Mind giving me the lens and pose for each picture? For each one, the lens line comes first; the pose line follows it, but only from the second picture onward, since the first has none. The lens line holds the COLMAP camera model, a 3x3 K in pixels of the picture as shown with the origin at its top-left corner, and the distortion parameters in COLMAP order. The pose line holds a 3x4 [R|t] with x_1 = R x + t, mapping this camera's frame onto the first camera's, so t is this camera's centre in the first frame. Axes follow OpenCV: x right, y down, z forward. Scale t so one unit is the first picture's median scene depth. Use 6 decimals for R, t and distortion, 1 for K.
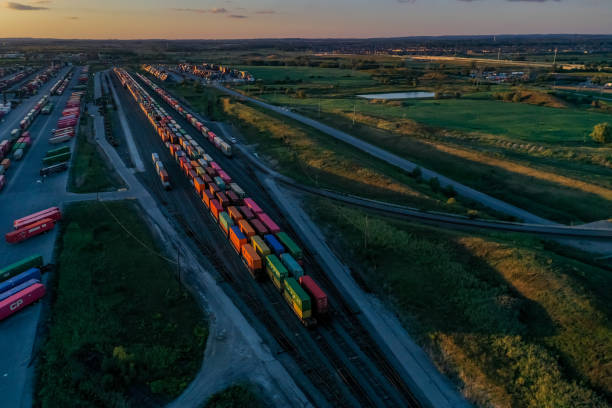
lens RADIAL K [[477.9, 0, 304.3], [0, 477.9, 201.3], [0, 0, 1]] dist [-0.009260, 0.035733]
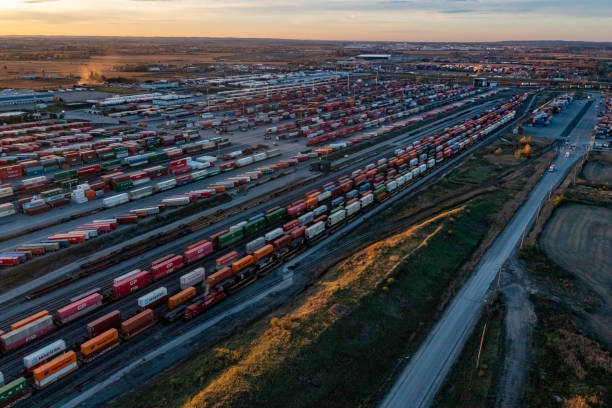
lens RADIAL K [[477.9, 0, 304.3], [0, 477.9, 201.3], [0, 0, 1]] dist [-0.009260, 0.035733]
pose [[0.563443, 0.265693, -0.782265, 0.068874], [-0.268983, 0.954280, 0.130377, -0.100796], [0.781140, 0.136956, 0.609150, 0.213145]]
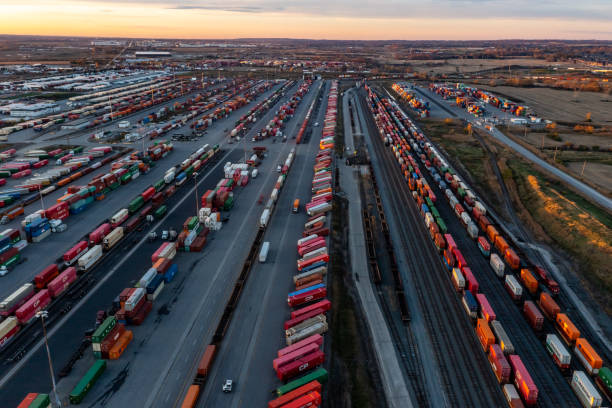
lens RADIAL K [[477.9, 0, 304.3], [0, 477.9, 201.3], [0, 0, 1]] dist [-0.009260, 0.035733]
pose [[0.894266, 0.148881, -0.422046, -0.063477], [-0.148804, 0.988305, 0.033336, -0.062952], [0.422073, 0.032991, 0.905961, 0.102825]]
